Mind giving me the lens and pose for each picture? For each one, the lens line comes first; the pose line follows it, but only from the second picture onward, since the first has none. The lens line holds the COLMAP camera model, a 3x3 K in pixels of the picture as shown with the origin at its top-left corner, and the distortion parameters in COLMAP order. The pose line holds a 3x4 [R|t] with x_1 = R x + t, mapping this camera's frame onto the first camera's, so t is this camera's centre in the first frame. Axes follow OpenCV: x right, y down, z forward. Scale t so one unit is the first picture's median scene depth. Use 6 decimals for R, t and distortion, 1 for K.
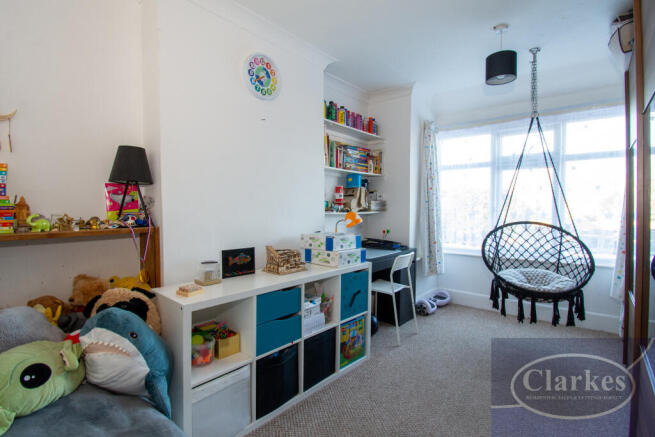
lens RADIAL K [[293.2, 0, 292.0], [0, 293.2, 216.3], [0, 0, 1]] dist [0.000044, -0.025898]
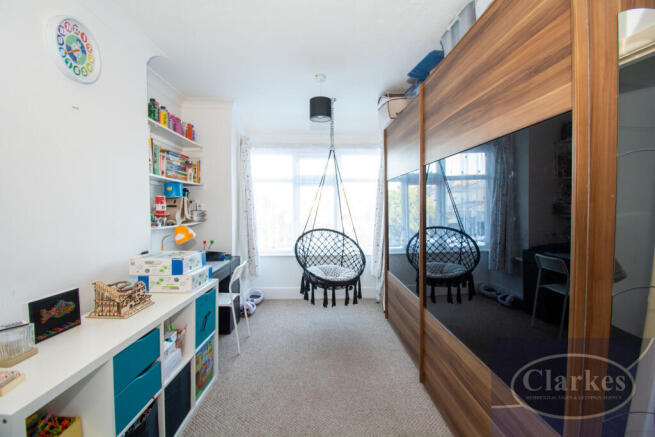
lens RADIAL K [[293.2, 0, 292.0], [0, 293.2, 216.3], [0, 0, 1]] dist [0.000044, -0.025898]
pose [[0.737667, -0.031394, 0.674435, -0.187658], [0.031003, 0.999440, 0.012613, -0.053261], [-0.674453, 0.011606, 0.738227, 0.111395]]
